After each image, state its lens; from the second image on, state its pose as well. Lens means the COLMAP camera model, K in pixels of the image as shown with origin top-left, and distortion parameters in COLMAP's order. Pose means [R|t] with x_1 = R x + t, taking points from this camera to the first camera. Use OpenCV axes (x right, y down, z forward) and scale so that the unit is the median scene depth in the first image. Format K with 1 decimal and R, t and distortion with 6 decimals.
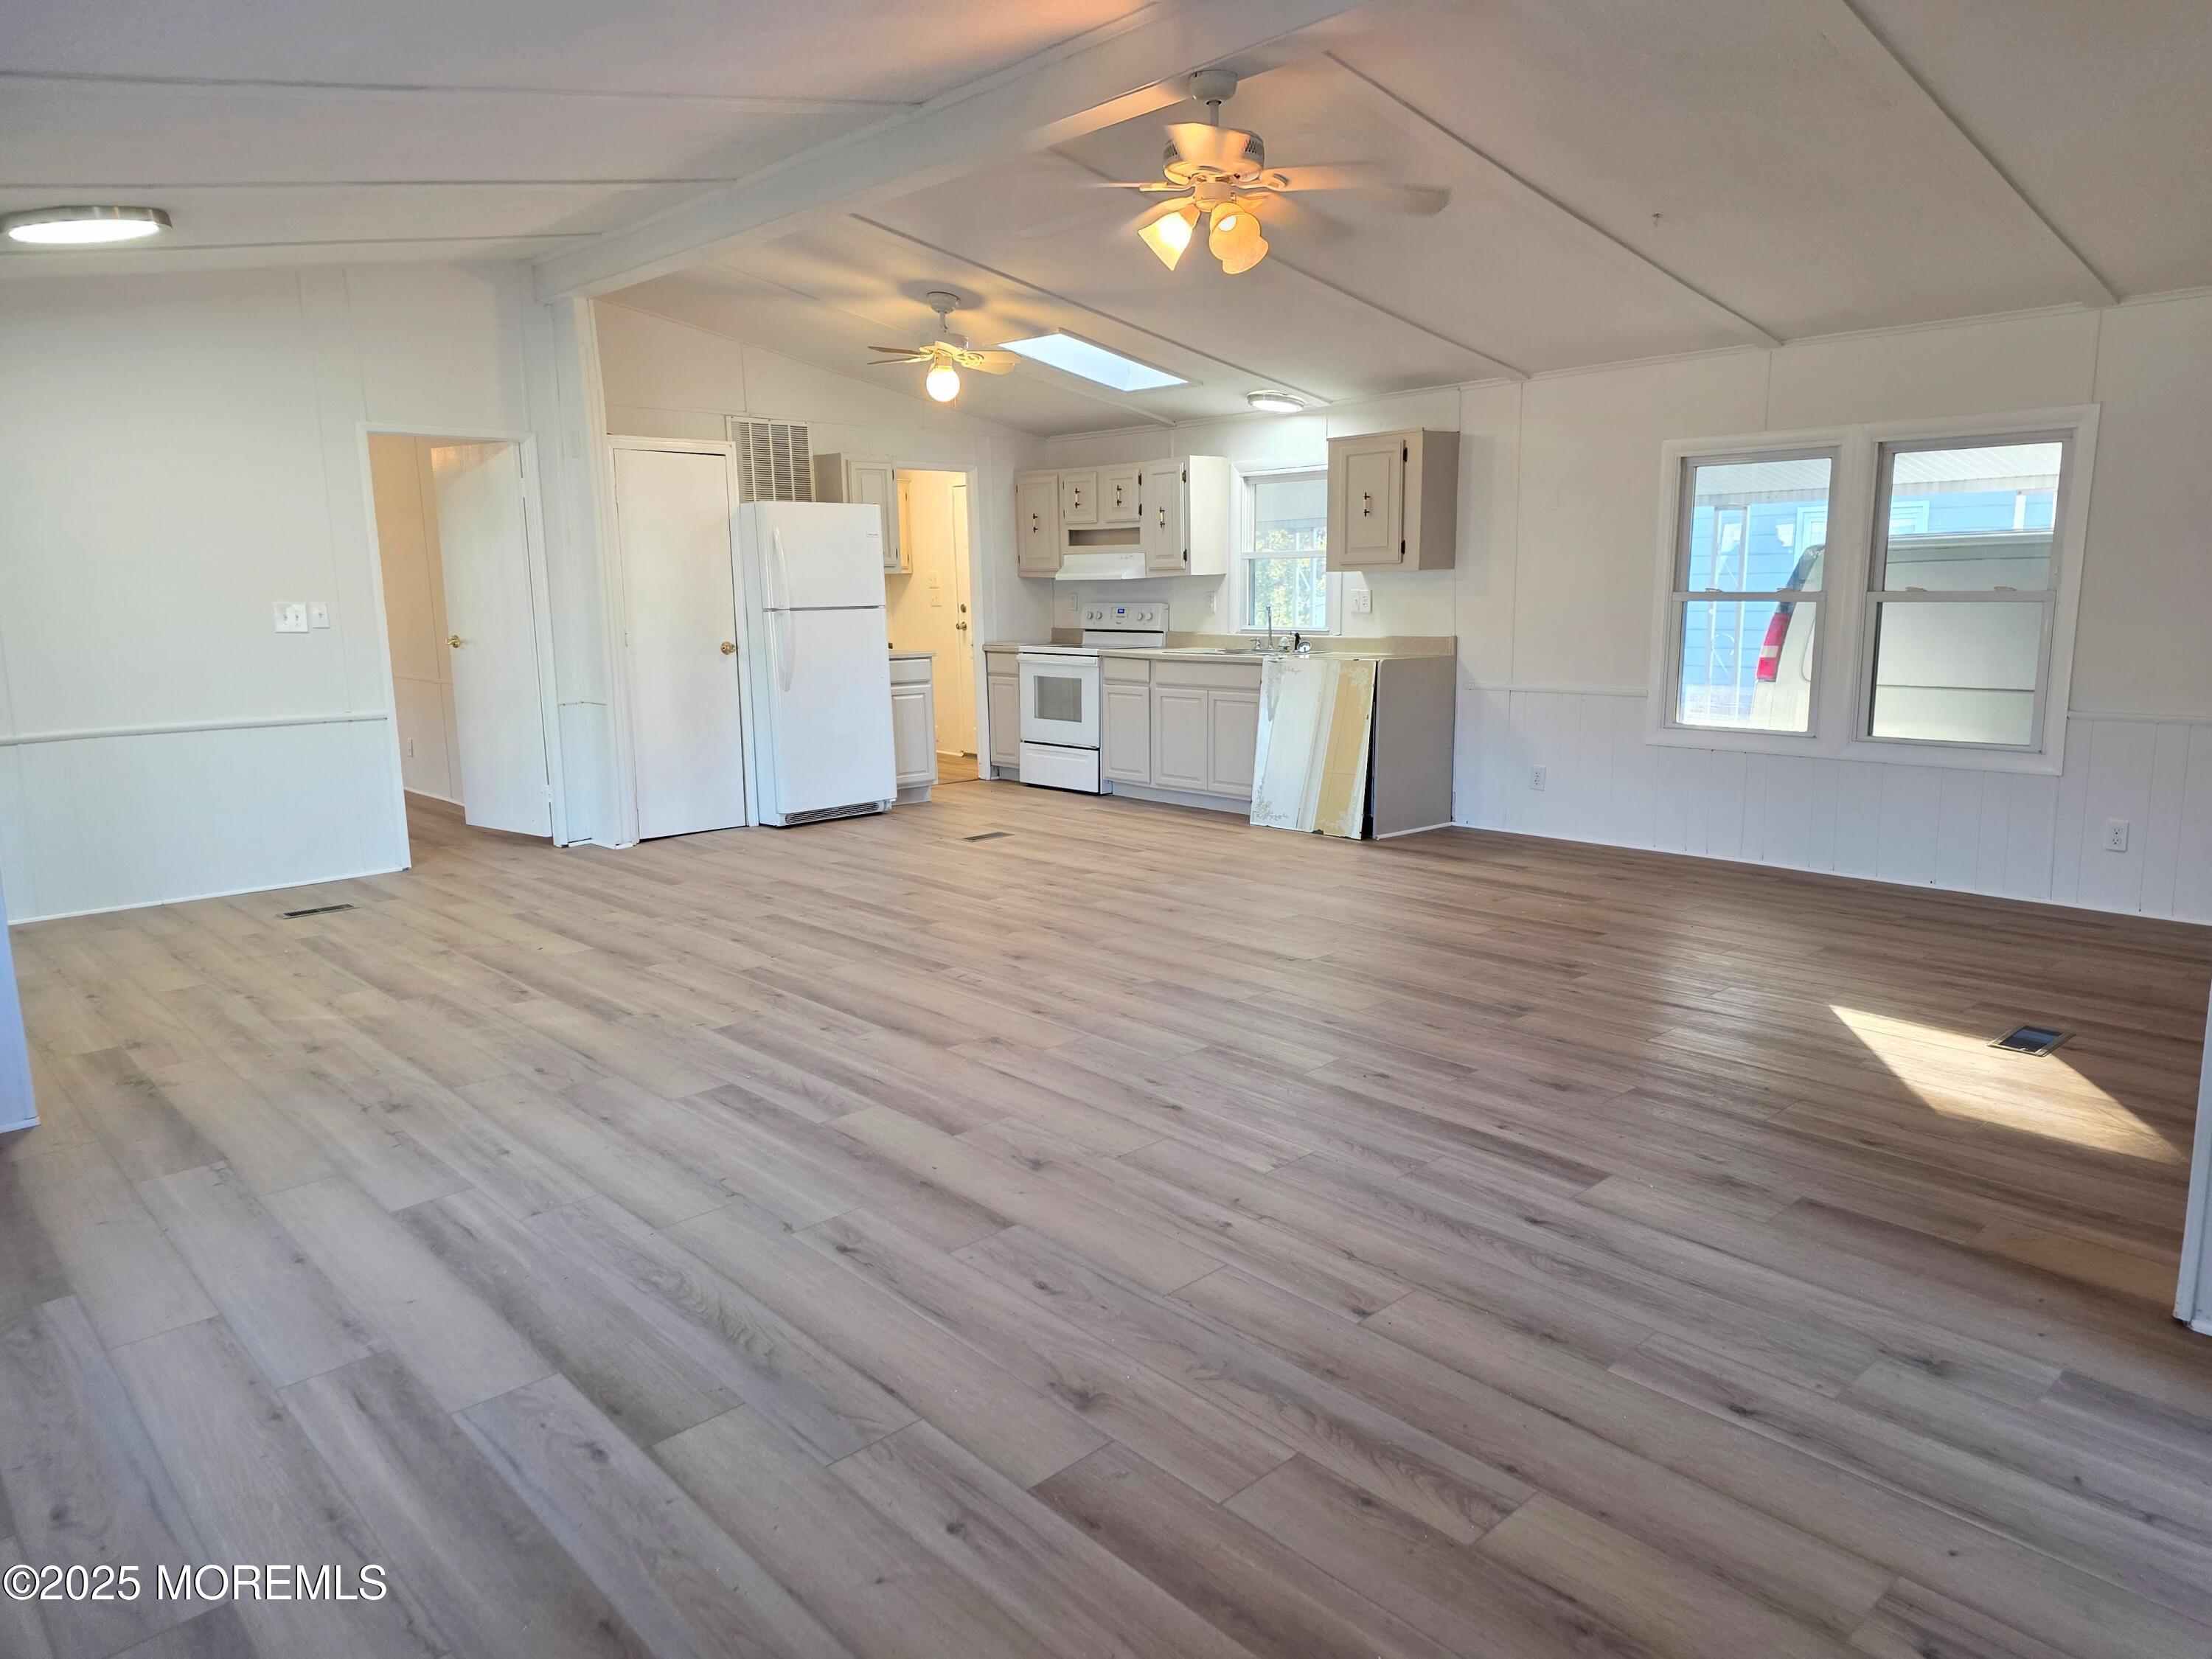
lens RADIAL K [[1459.1, 0, 1106.0], [0, 1459.1, 829.5], [0, 0, 1]] dist [0.104828, -0.099538]
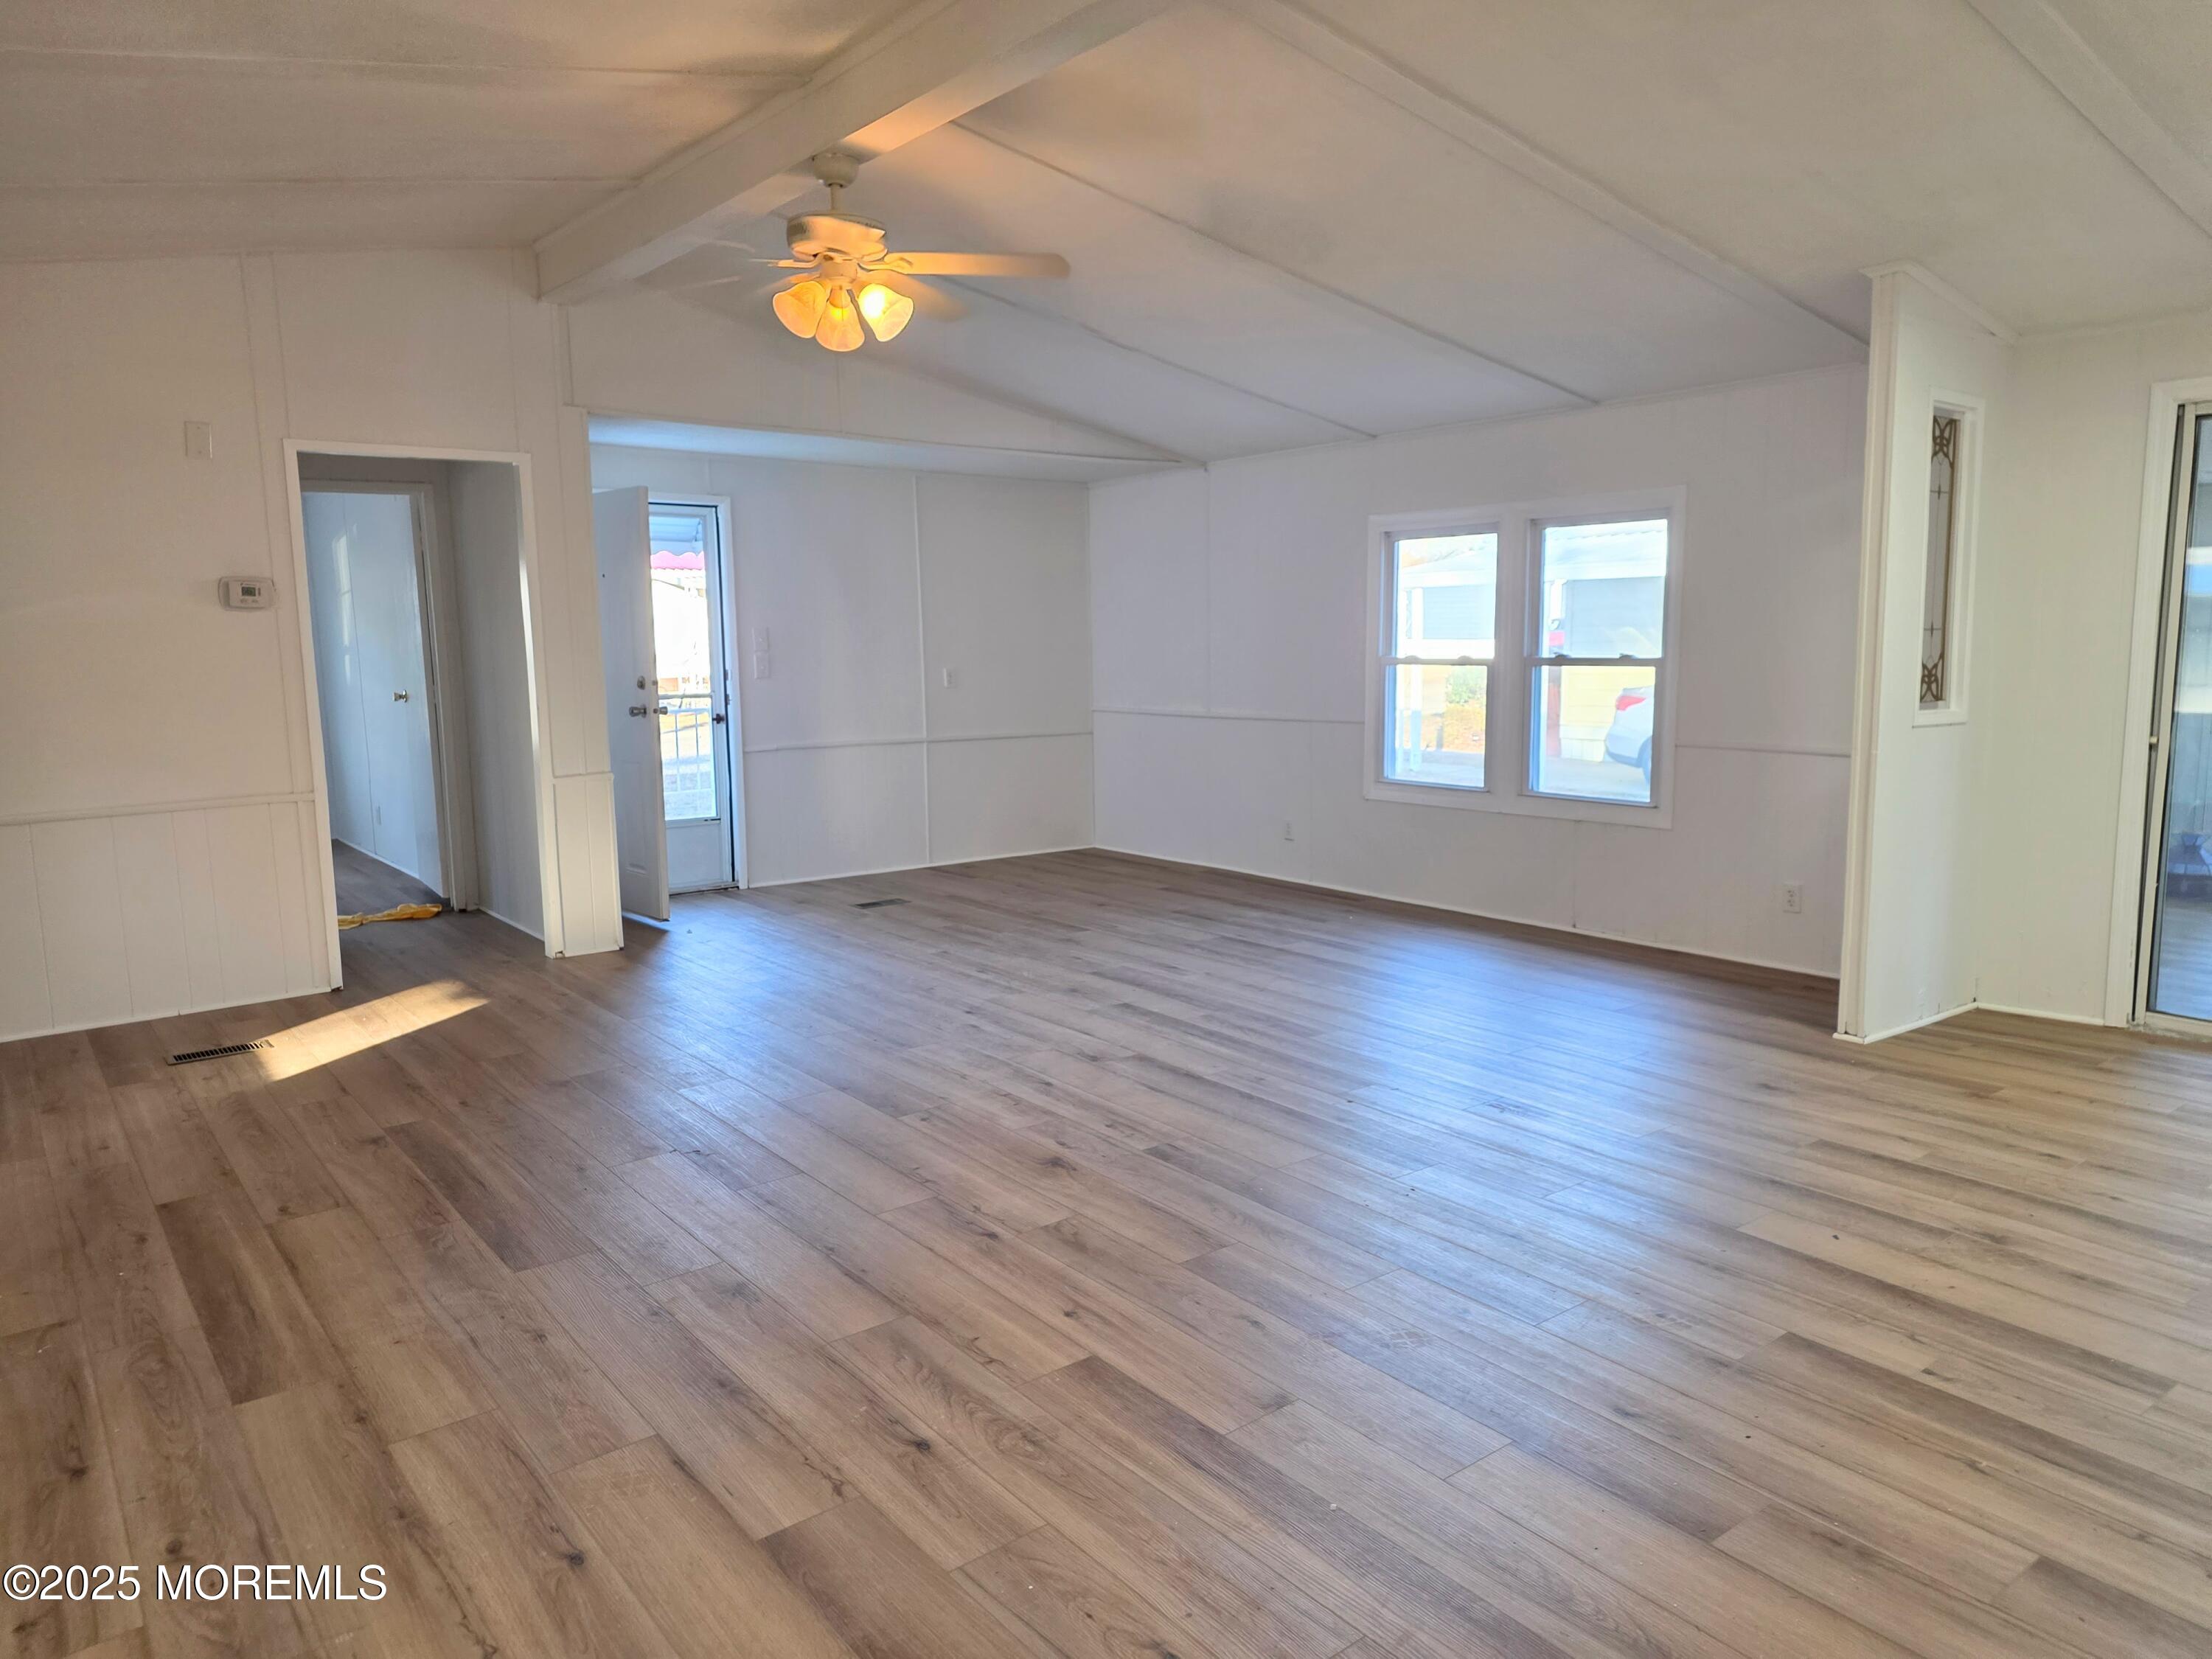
lens RADIAL K [[1492.0, 0, 1104.4], [0, 1492.0, 805.1], [0, 0, 1]] dist [0.173775, -0.249576]
pose [[-0.995916, 0.018209, 0.088424, -0.094201], [0.043115, 0.956464, 0.288648, -0.181005], [-0.079319, 0.291281, -0.953343, 1.016408]]
